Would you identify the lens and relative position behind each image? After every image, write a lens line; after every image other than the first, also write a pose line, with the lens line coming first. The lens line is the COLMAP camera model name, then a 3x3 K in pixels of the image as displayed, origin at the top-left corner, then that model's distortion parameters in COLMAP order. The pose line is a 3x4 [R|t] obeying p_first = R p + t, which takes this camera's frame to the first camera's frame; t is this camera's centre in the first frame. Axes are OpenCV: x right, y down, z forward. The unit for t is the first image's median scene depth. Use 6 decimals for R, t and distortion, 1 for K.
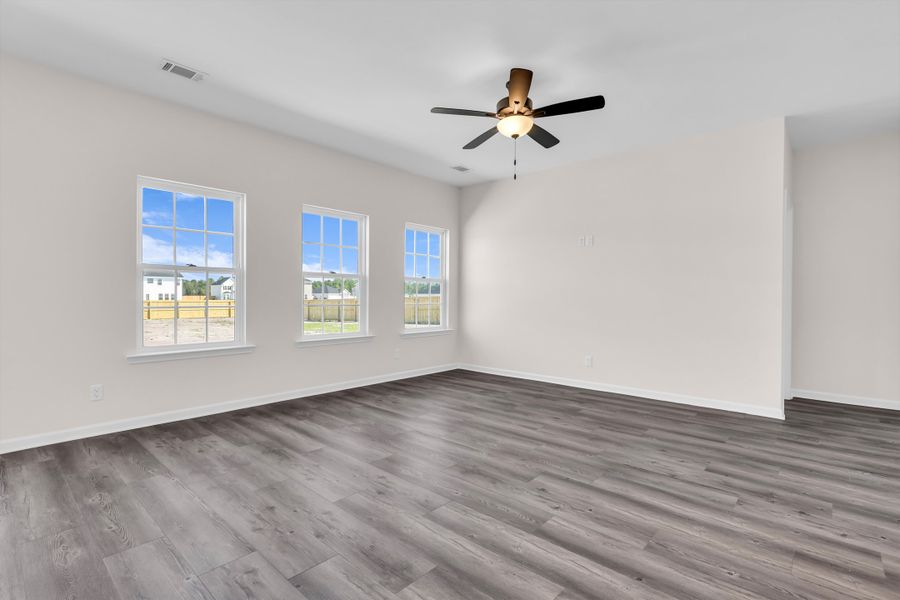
lens RADIAL K [[426.7, 0, 451.0], [0, 426.7, 302.4], [0, 0, 1]] dist [0.000257, 0.000094]
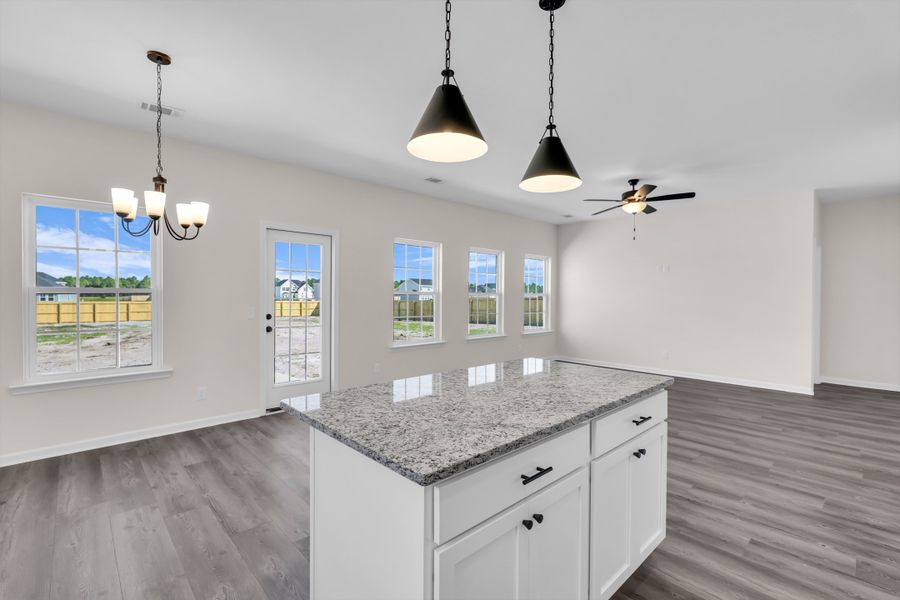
lens RADIAL K [[403.8, 0, 451.1], [0, 403.8, 301.7], [0, 0, 1]] dist [-0.000424, -0.000126]
pose [[0.996824, 0.001722, -0.079623, -0.426388], [-0.001737, 0.999998, -0.000120, -0.054352], [0.079622, 0.000258, 0.996825, -0.586823]]
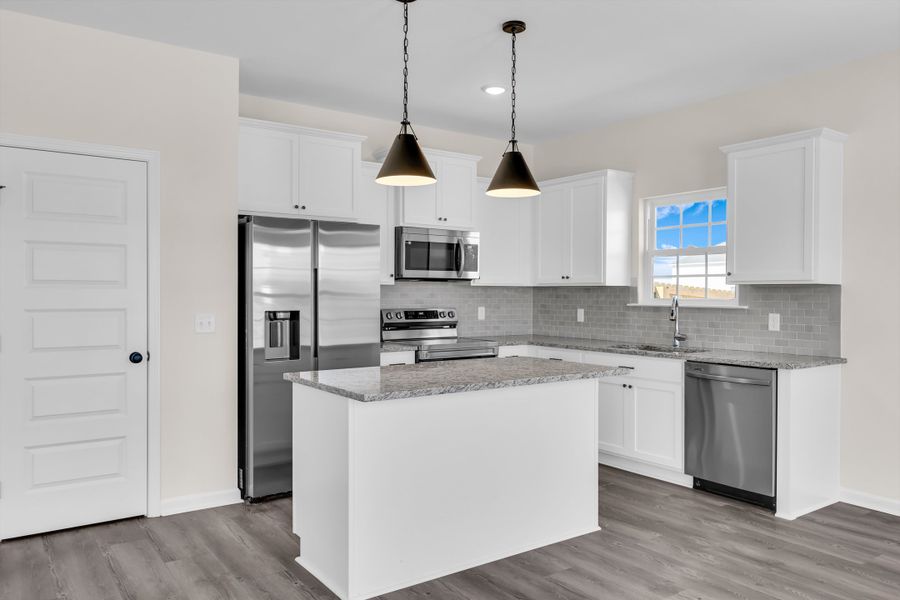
lens RADIAL K [[663.3, 0, 451.3], [0, 663.3, 298.5], [0, 0, 1]] dist [-0.000308, -0.005750]
pose [[-0.976648, -0.010641, 0.214581, -0.605870], [-0.005691, 0.999704, 0.023670, -0.079534], [-0.214770, 0.021896, -0.976419, 0.989671]]
